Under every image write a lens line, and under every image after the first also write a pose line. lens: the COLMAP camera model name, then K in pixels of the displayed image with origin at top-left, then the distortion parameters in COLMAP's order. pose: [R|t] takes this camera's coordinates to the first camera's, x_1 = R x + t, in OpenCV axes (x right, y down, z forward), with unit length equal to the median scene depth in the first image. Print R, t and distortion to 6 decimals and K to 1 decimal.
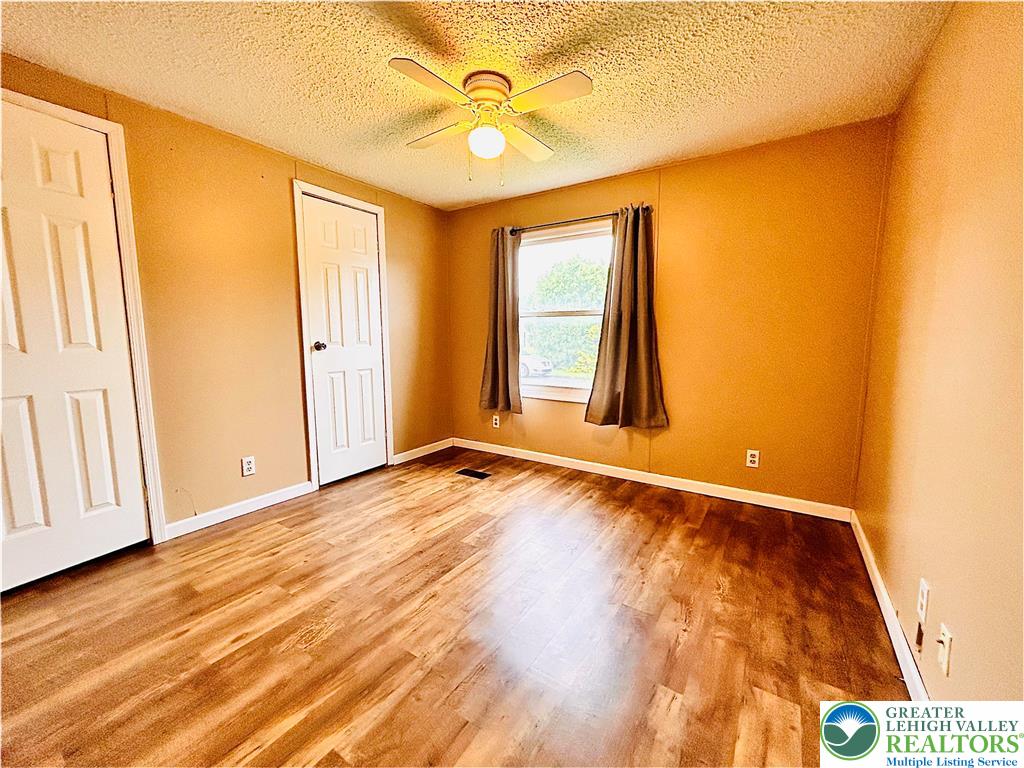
lens RADIAL K [[410.1, 0, 511.6], [0, 410.1, 382.2], [0, 0, 1]] dist [-0.000827, 0.001206]
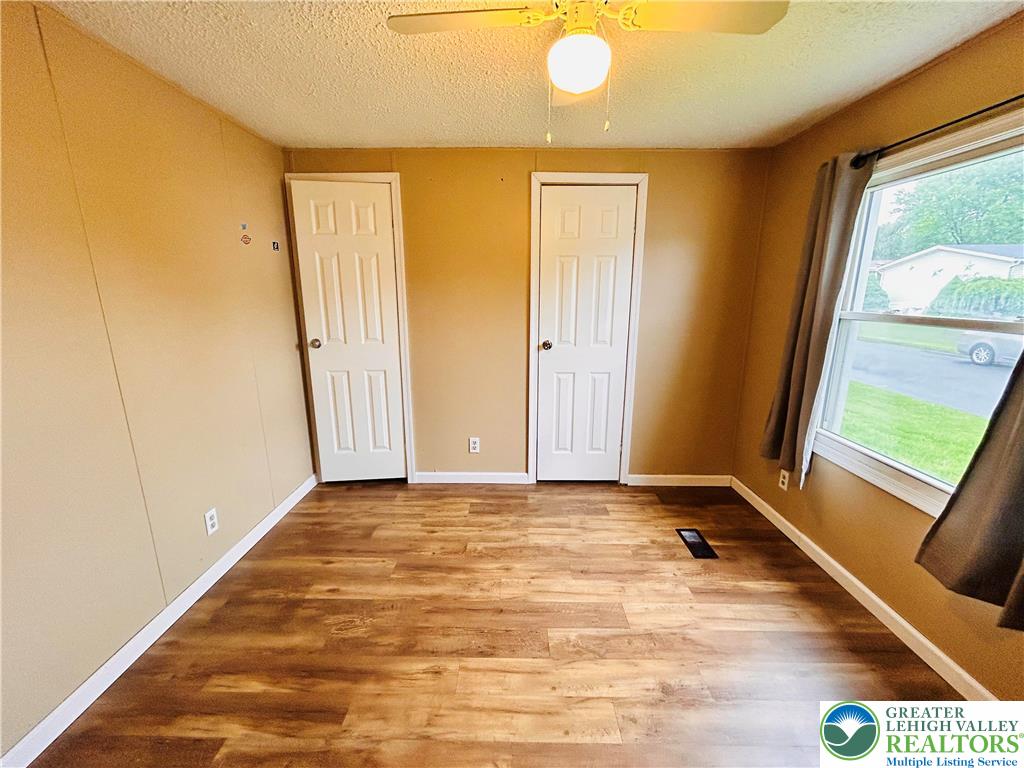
lens RADIAL K [[410.1, 0, 510.3], [0, 410.1, 384.7], [0, 0, 1]] dist [-0.000827, 0.001206]
pose [[0.547477, 0.186073, -0.815871, 0.320008], [-0.104054, 0.982536, 0.154260, -0.149514], [0.830326, 0.000441, 0.557277, 0.421175]]
